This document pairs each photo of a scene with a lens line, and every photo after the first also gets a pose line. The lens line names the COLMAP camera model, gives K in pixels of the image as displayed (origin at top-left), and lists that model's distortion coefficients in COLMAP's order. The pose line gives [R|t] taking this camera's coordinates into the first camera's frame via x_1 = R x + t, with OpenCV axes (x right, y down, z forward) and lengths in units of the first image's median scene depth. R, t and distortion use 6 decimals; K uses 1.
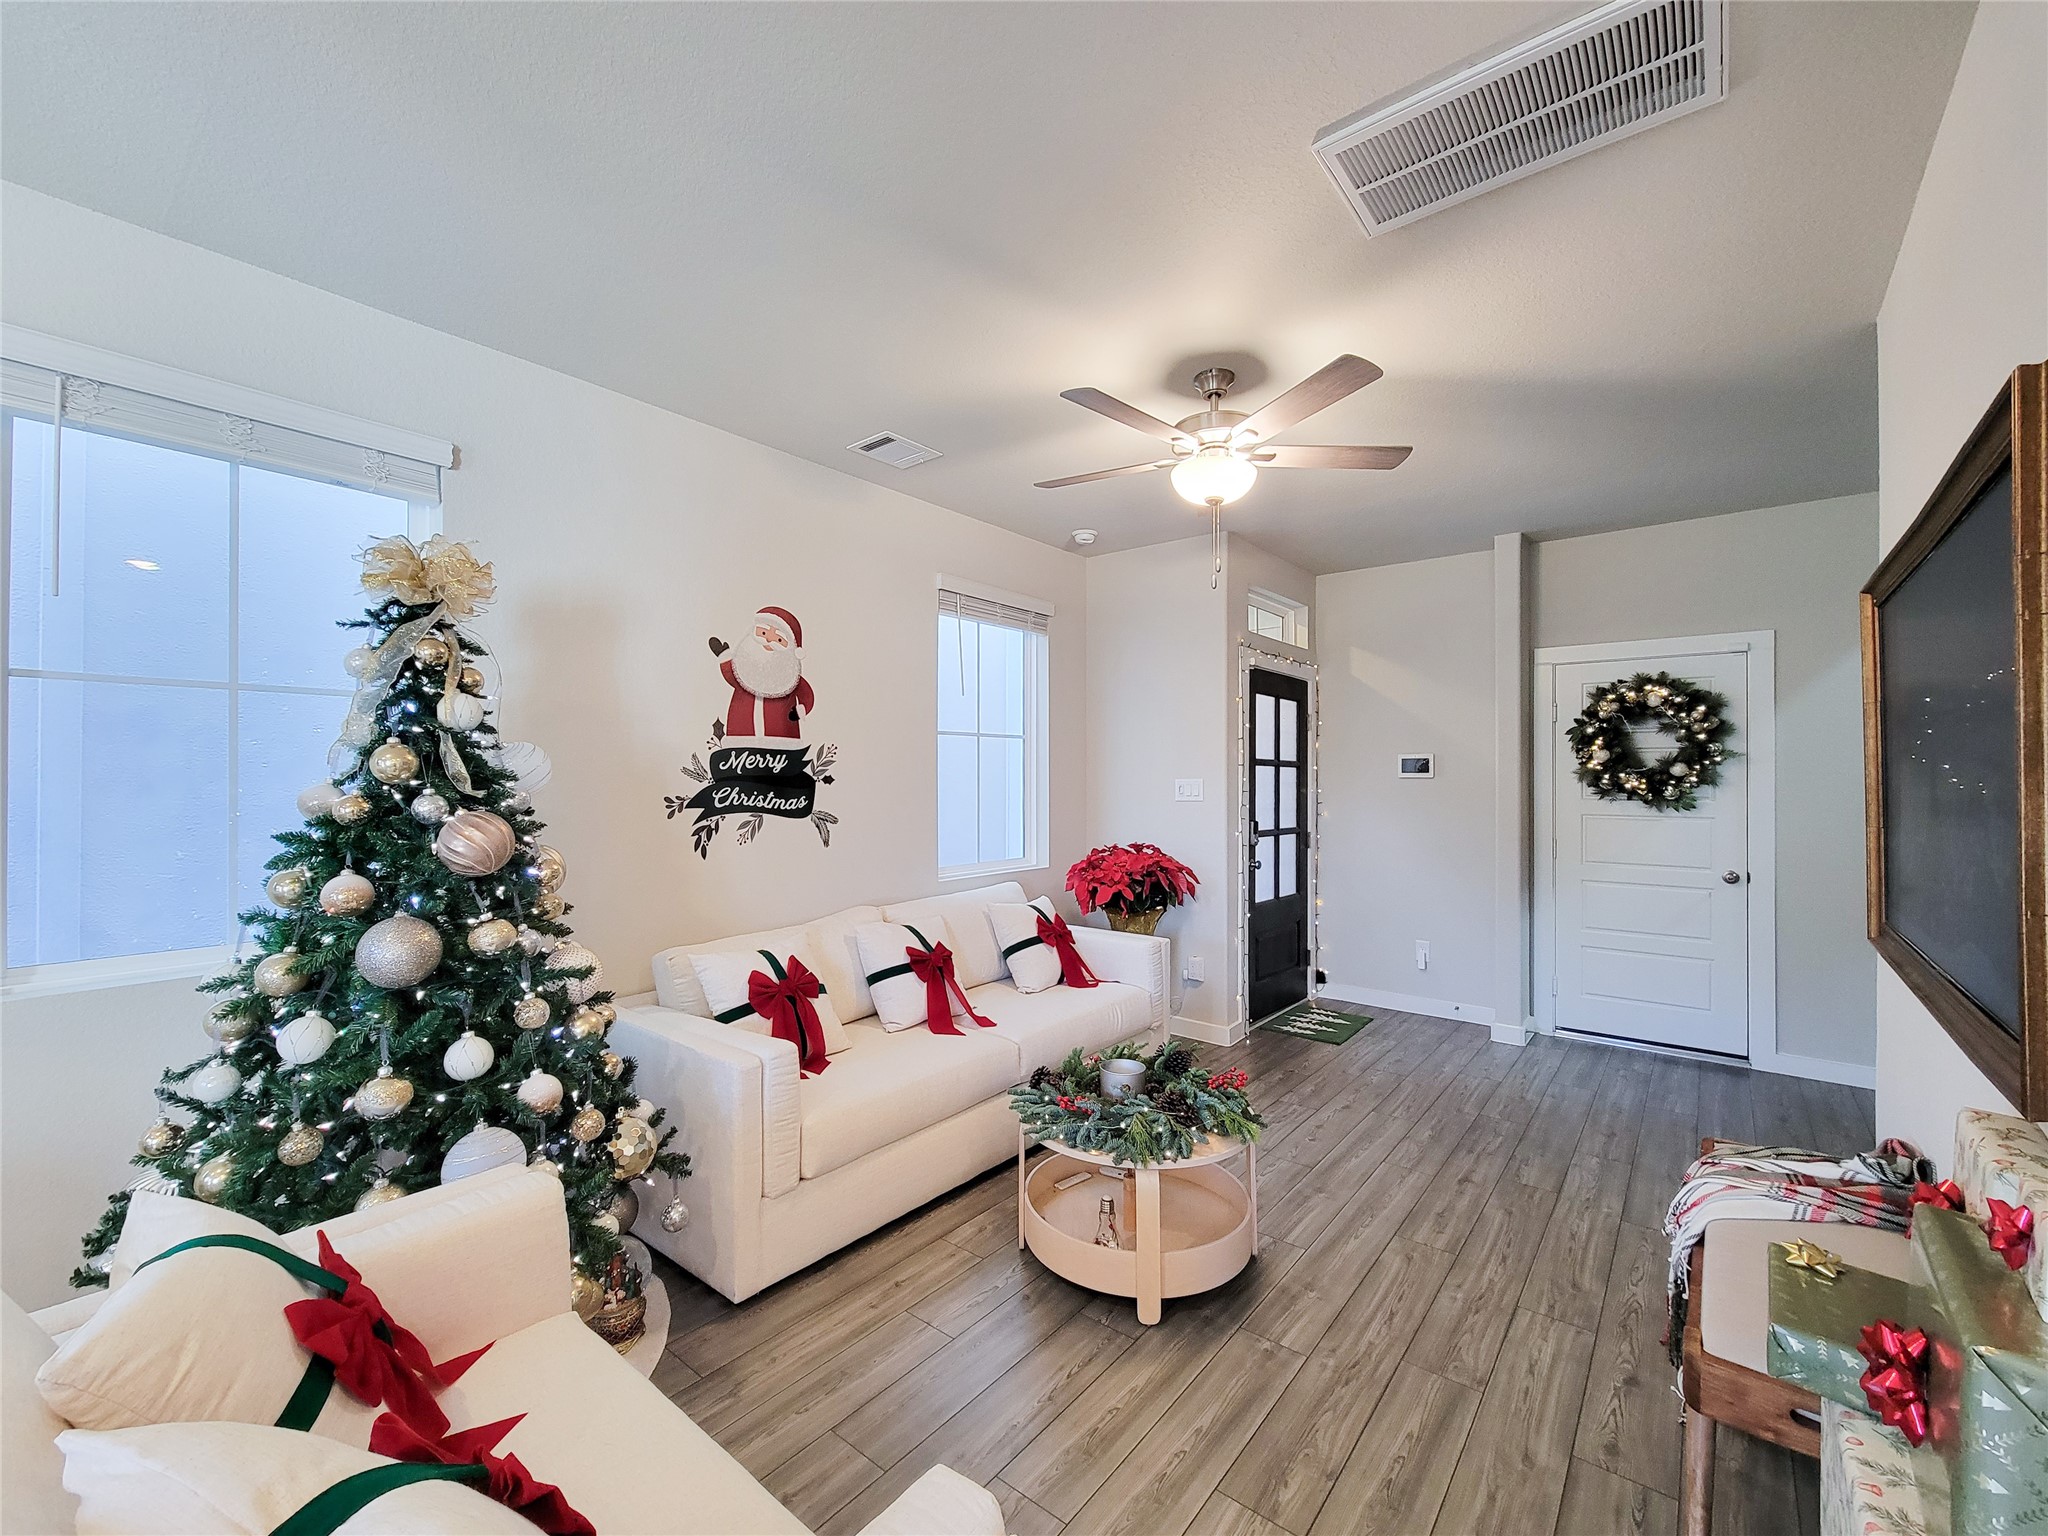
lens RADIAL K [[839.8, 0, 1030.2], [0, 839.8, 767.3], [0, 0, 1]] dist [0.009720, -0.003557]
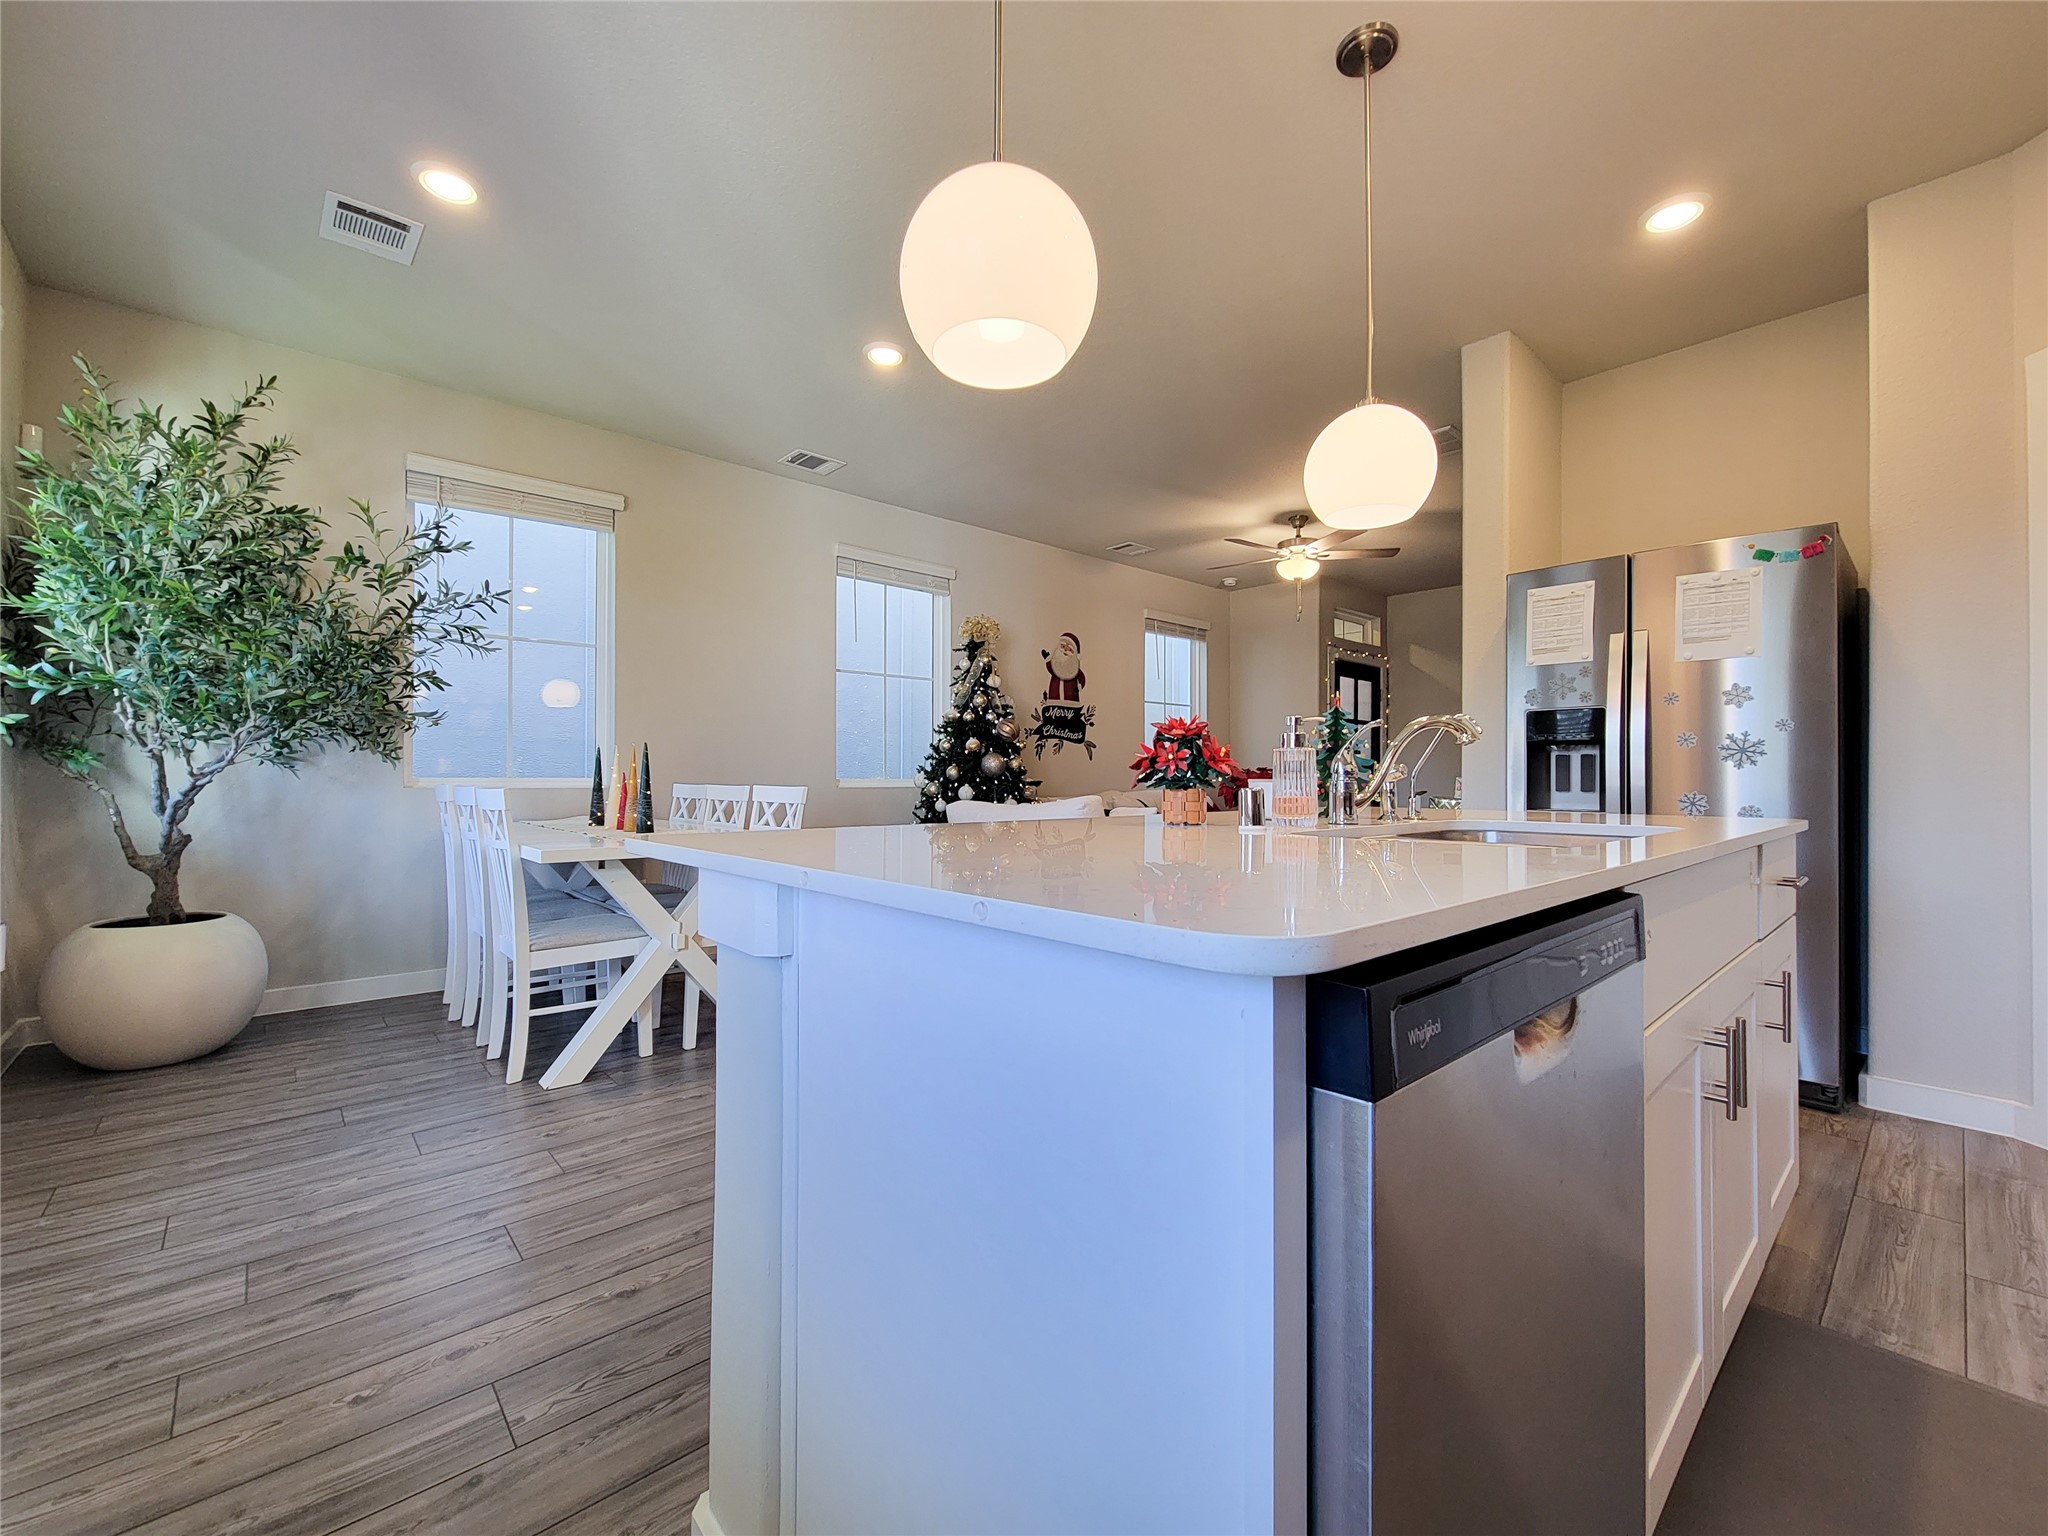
lens RADIAL K [[839.8, 0, 1029.7], [0, 839.8, 765.5], [0, 0, 1]] dist [0.009720, -0.003557]
pose [[0.987799, -0.001178, -0.155727, -0.071220], [0.001008, 0.999999, -0.001169, 0.091524], [0.155728, 0.000997, 0.987799, -0.733026]]
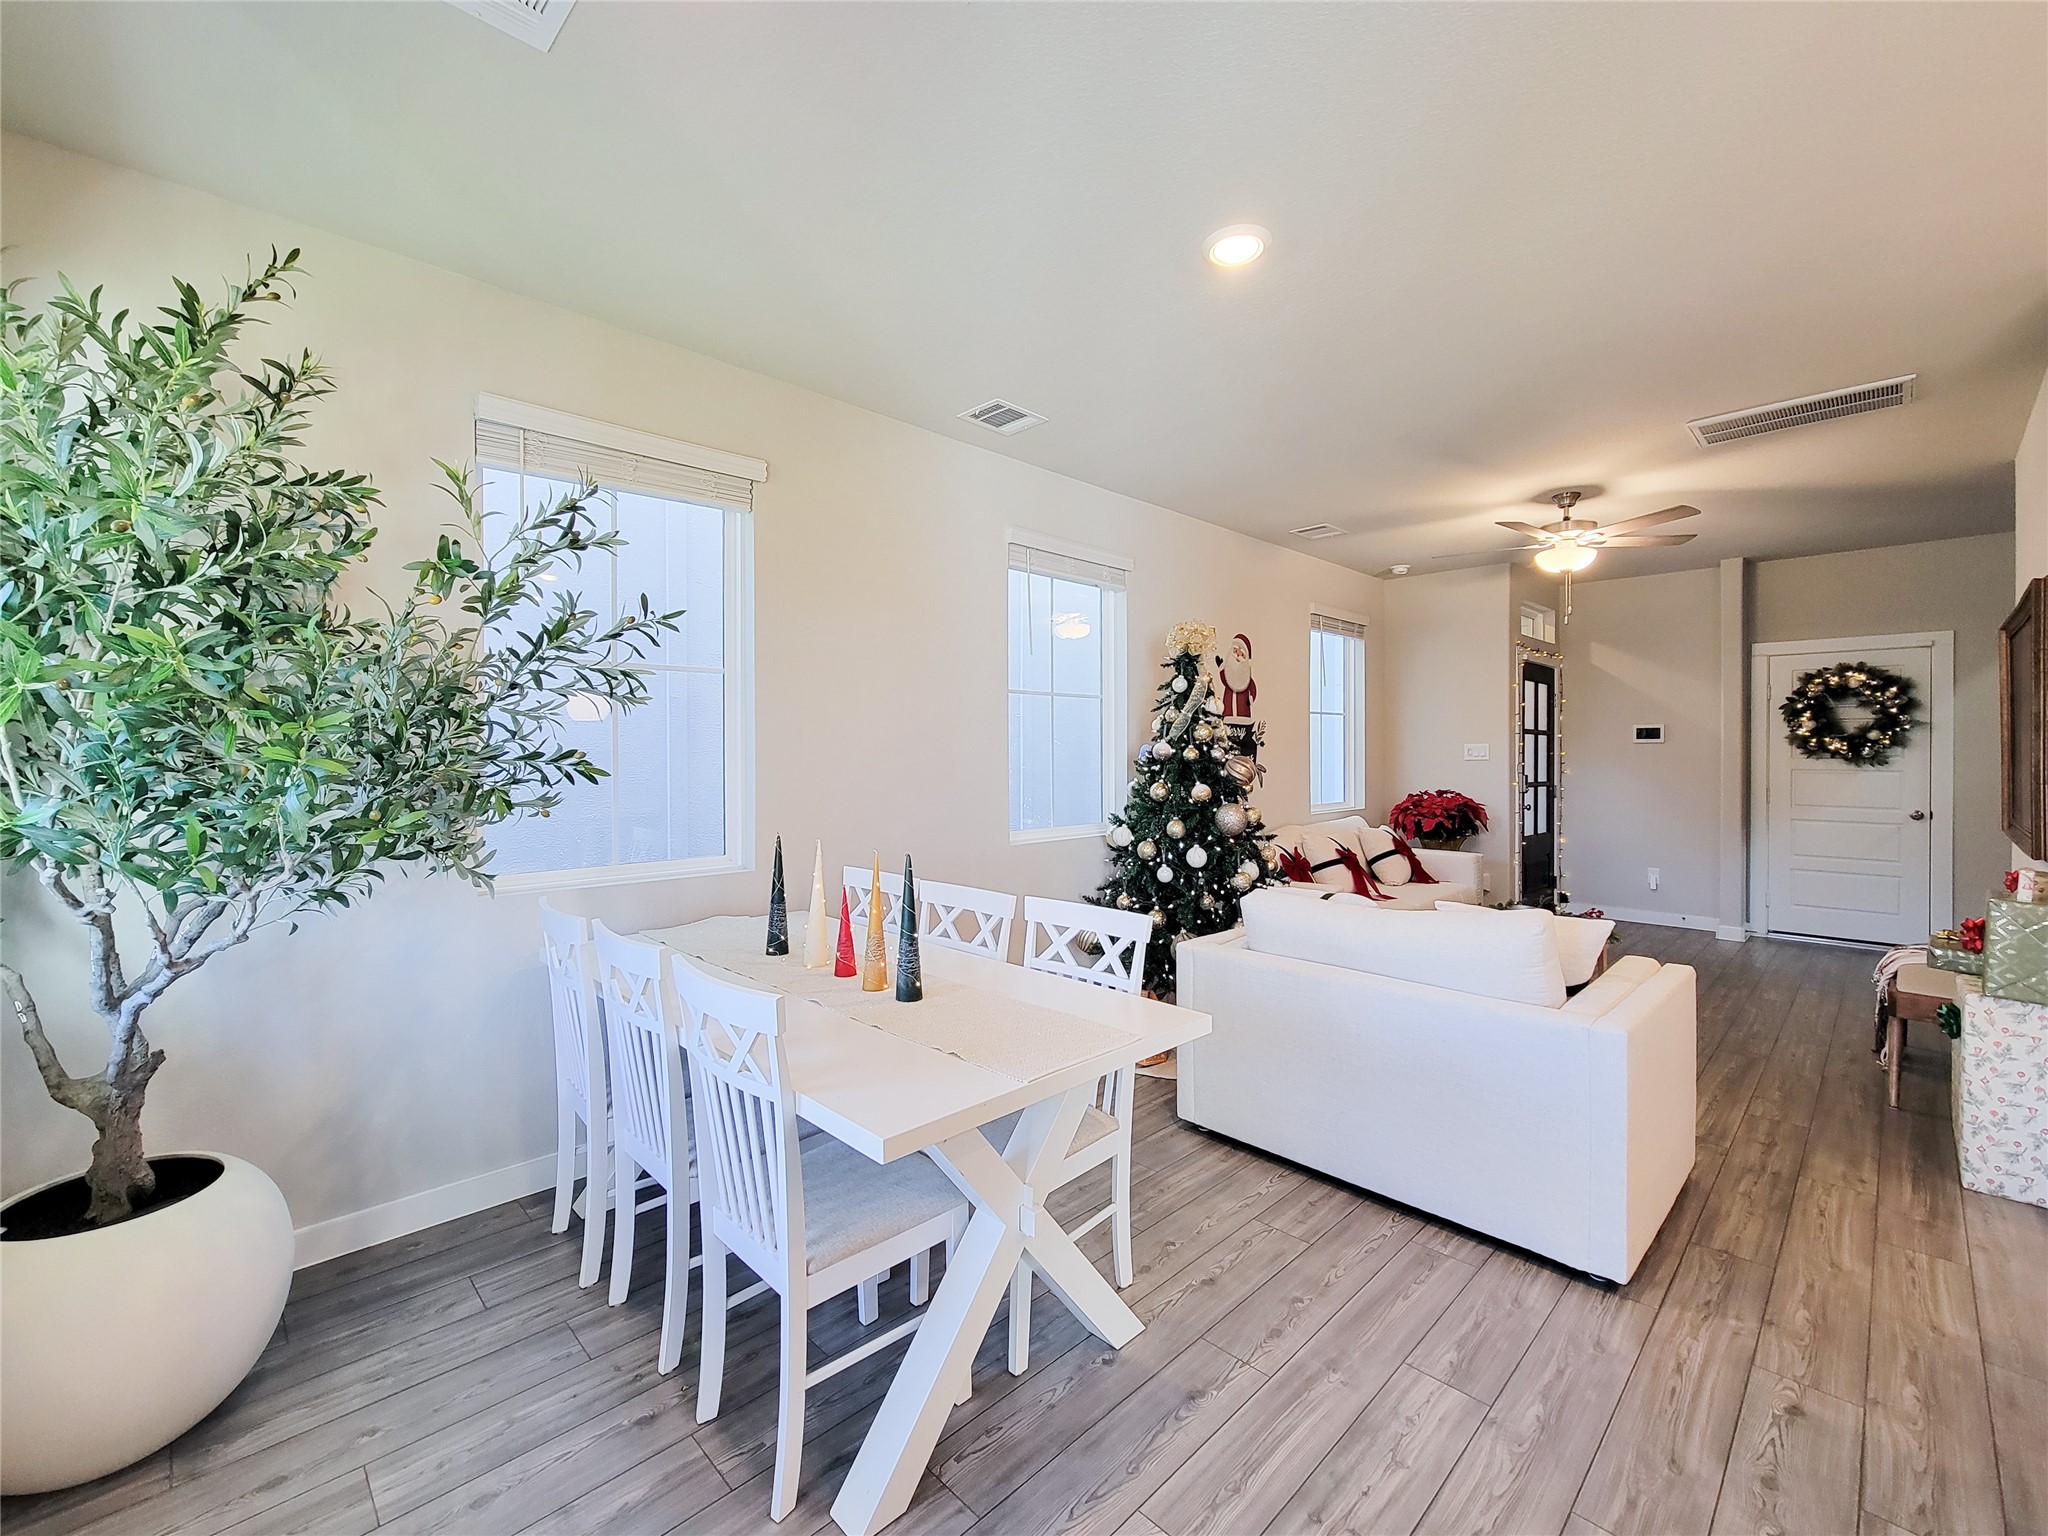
lens RADIAL K [[839.8, 0, 1023.8], [0, 839.8, 749.5], [0, 0, 1]] dist [0.009720, -0.003557]
pose [[0.992457, -0.002551, -0.122565, -0.408618], [0.004012, 0.999924, 0.011675, 0.004598], [0.122526, -0.012078, 0.992392, -0.498798]]
